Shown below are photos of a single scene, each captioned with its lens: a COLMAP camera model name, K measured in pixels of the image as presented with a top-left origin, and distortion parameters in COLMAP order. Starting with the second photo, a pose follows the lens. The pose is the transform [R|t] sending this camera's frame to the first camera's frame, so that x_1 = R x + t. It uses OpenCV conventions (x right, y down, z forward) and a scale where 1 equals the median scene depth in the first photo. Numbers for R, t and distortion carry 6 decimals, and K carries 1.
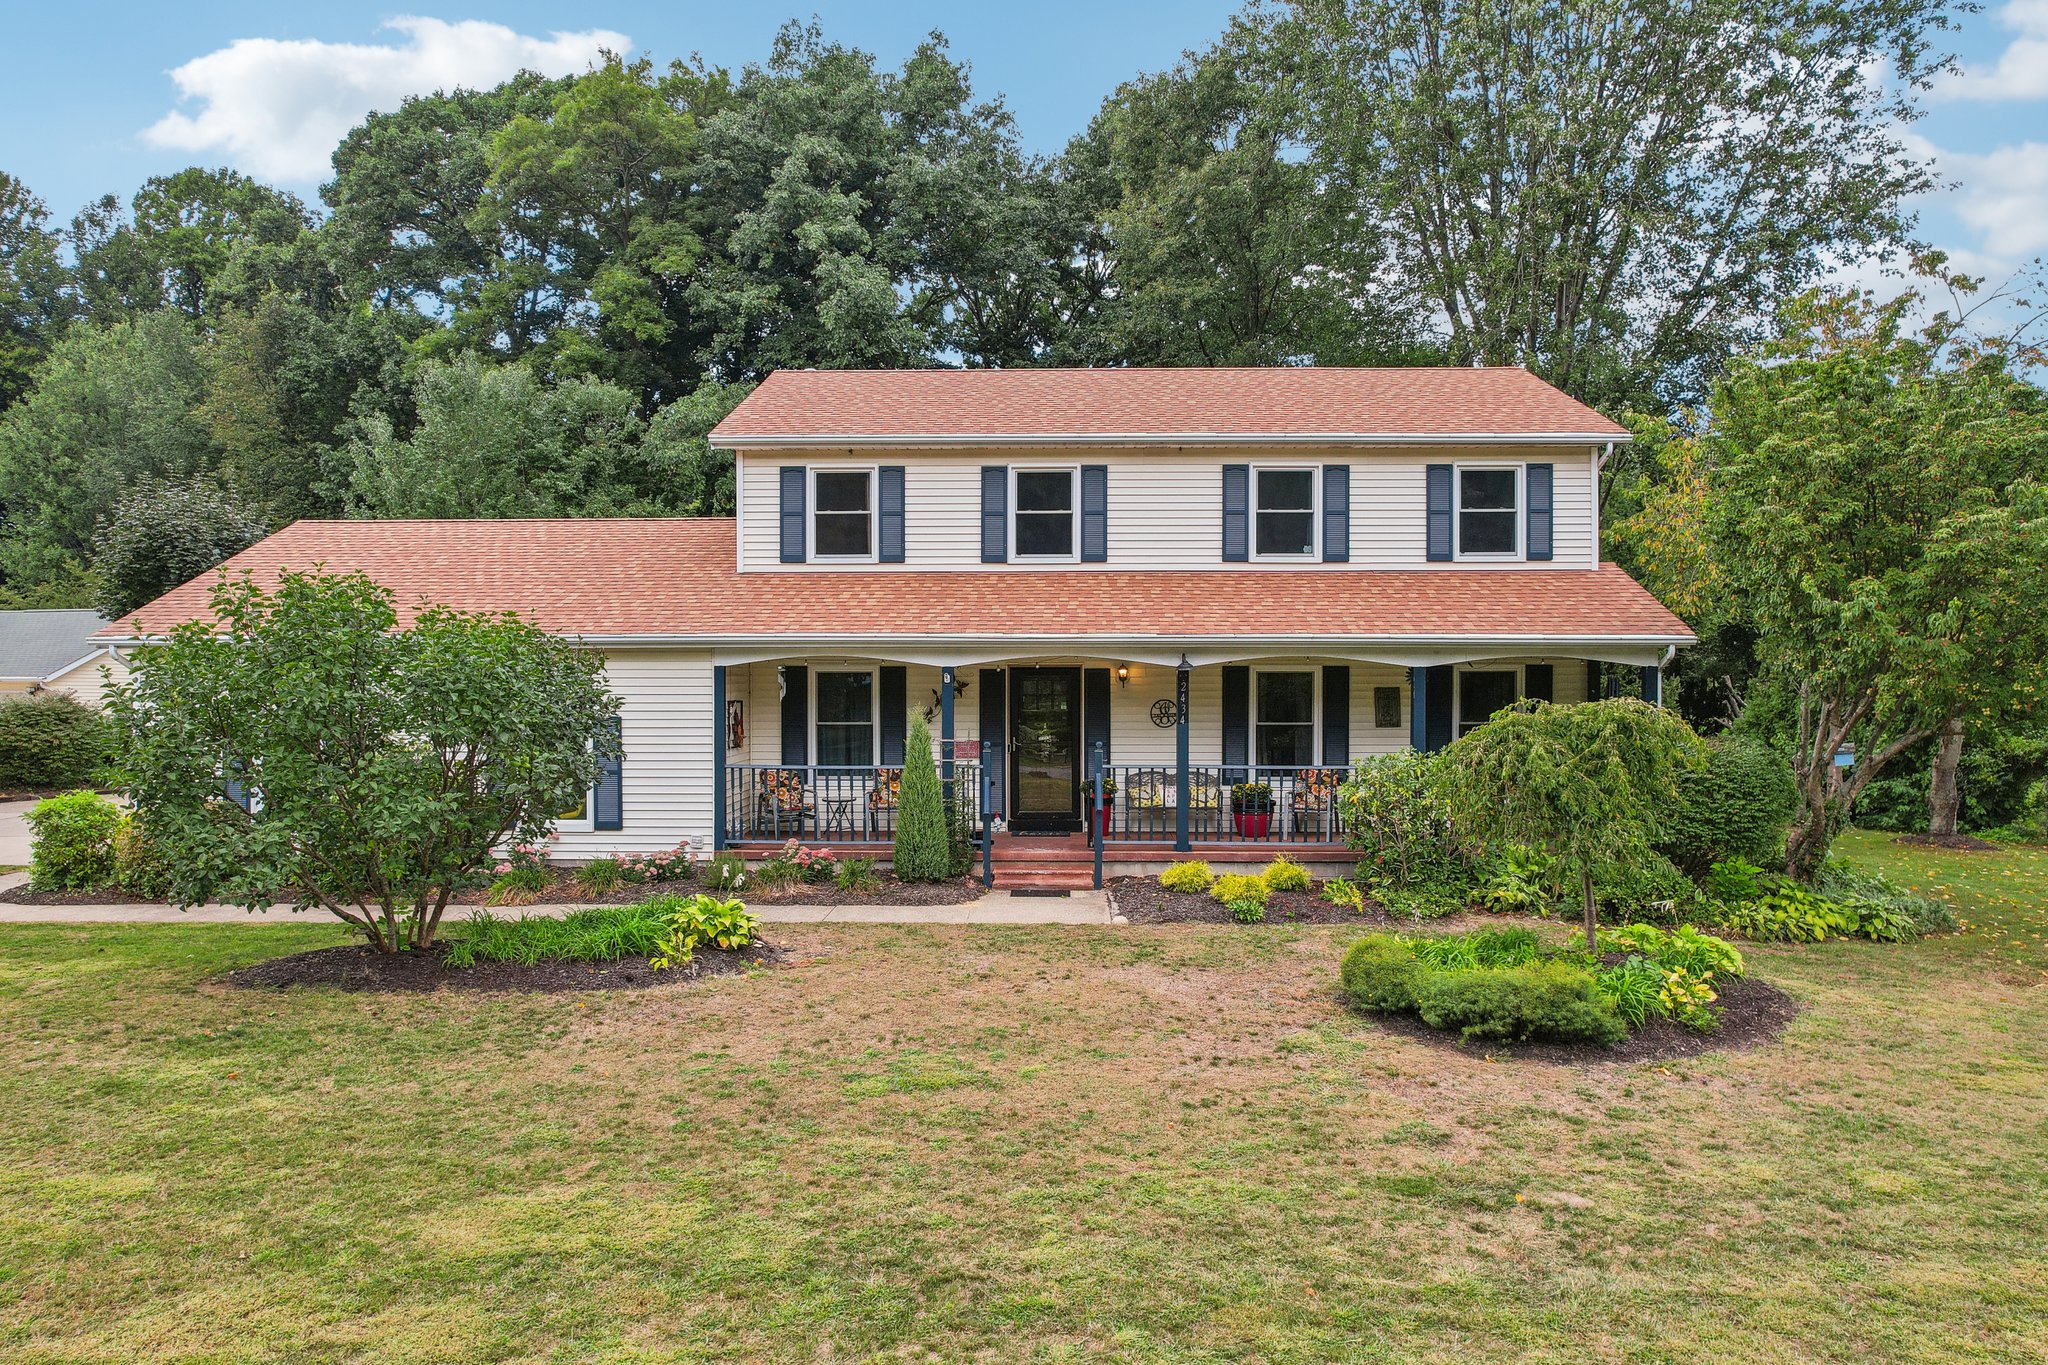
lens RADIAL K [[1356.6, 0, 1026.9], [0, 1356.6, 709.4], [0, 0, 1]] dist [-0.070277, 0.060132]
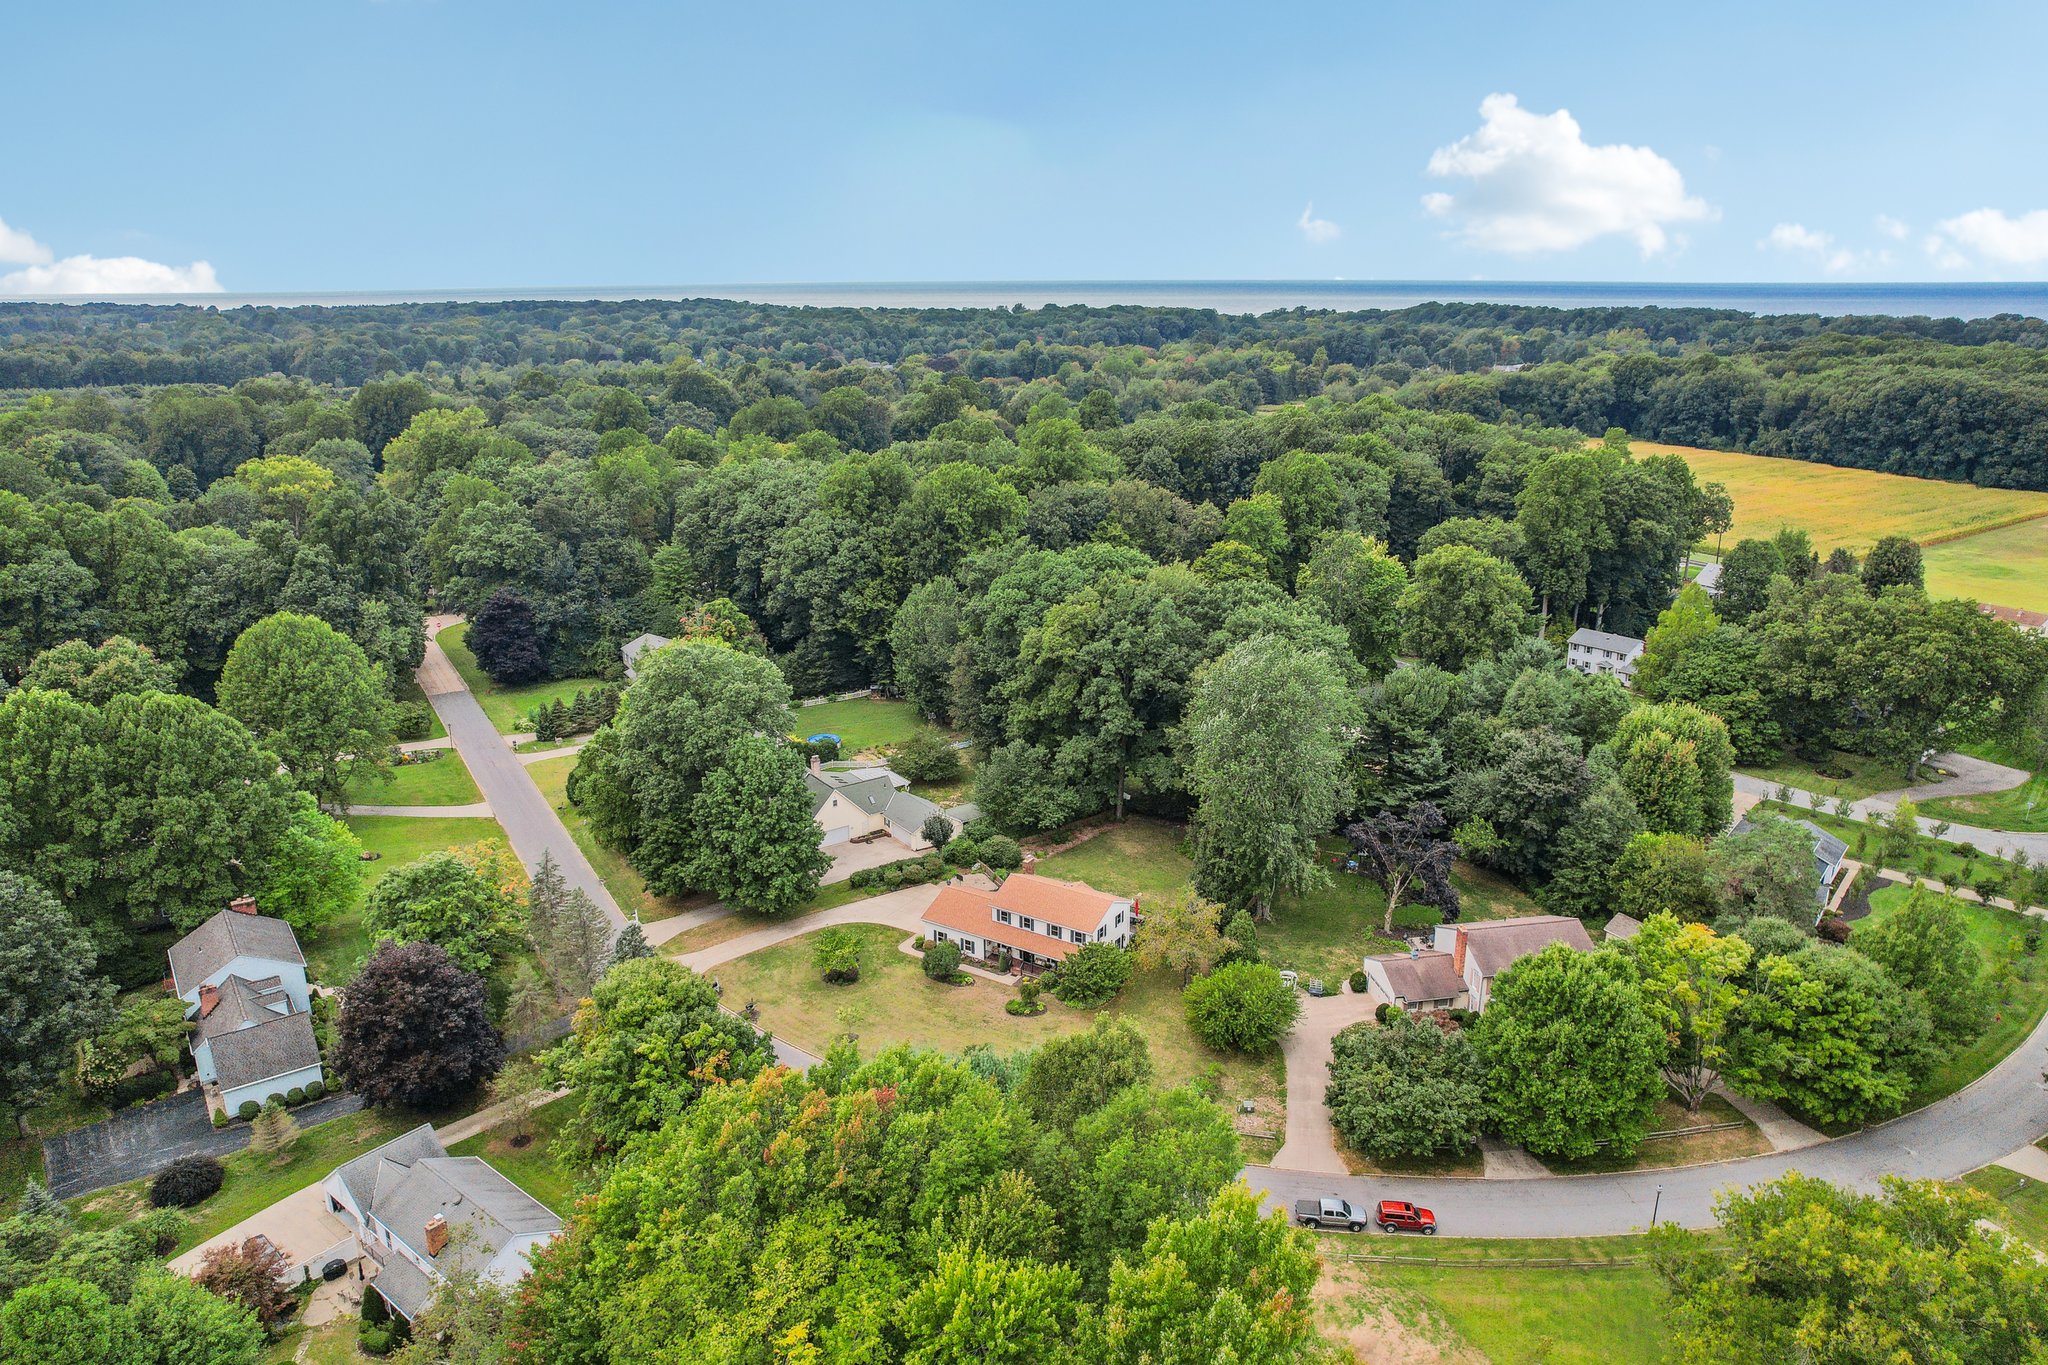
lens RADIAL K [[1371.5, 0, 1024.0], [0, 1371.5, 682.5], [0, 0, 1]] dist [-0.069007, 0.054223]
pose [[0.853732, 0.143649, -0.500506, 3.603183], [-0.006919, 0.964239, 0.264942, -3.440404], [0.520666, -0.222727, 0.824196, -4.956690]]
